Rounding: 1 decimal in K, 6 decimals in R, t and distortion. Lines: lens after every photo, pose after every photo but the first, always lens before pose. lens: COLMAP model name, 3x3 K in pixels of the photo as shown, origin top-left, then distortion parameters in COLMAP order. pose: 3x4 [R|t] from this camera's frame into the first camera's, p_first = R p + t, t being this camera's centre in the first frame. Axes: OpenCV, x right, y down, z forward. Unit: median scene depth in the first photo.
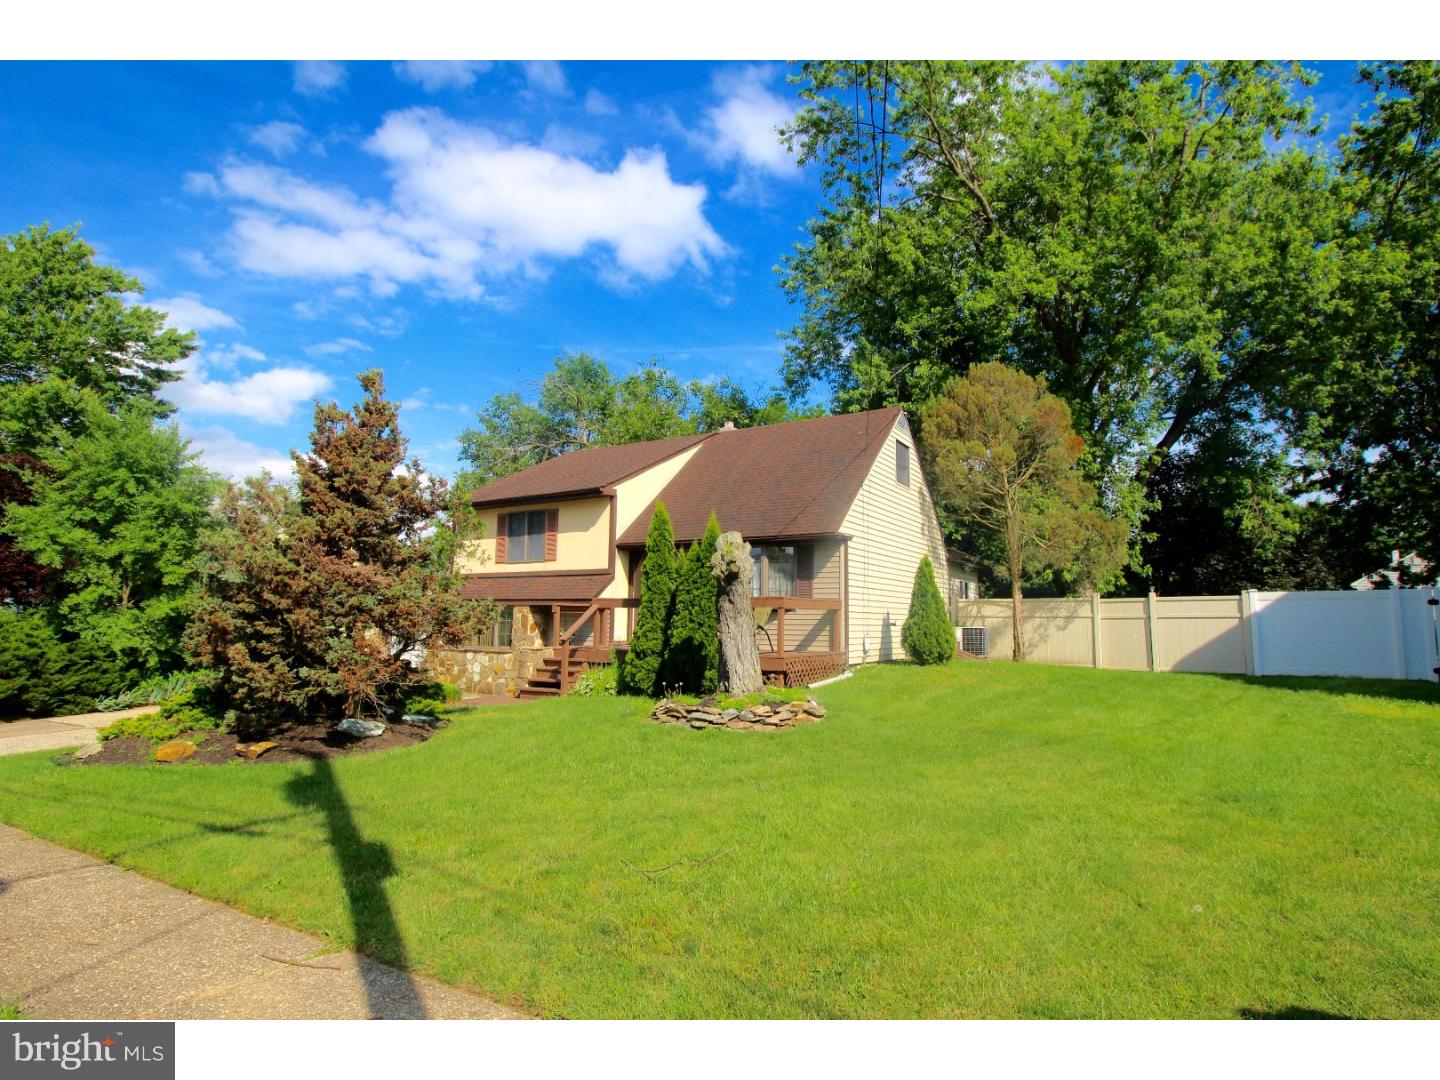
lens RADIAL K [[795.2, 0, 720.0], [0, 795.2, 540.0], [0, 0, 1]] dist [-0.002735, -0.000538]
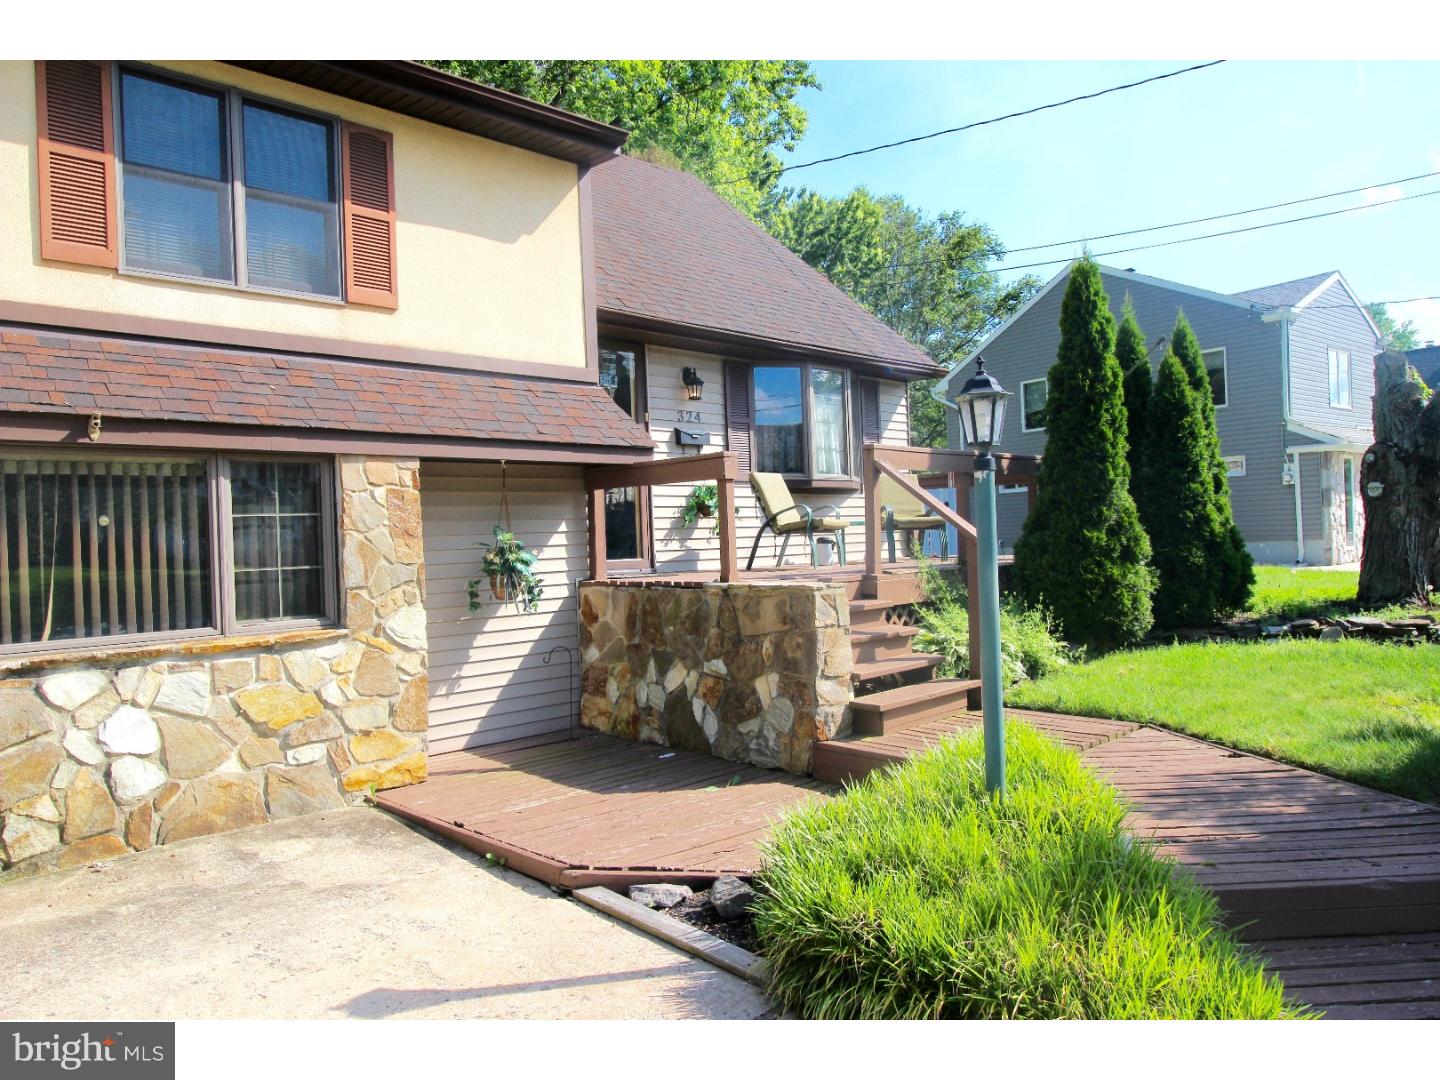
lens RADIAL K [[974.3, 0, 717.2], [0, 974.3, 538.2], [0, 0, 1]] dist [-0.000646, -0.001500]
pose [[0.237452, -0.031515, 0.970888, -0.525558], [-0.073141, 0.996056, 0.050221, 0.081983], [-0.968642, -0.082937, 0.234211, 0.787023]]
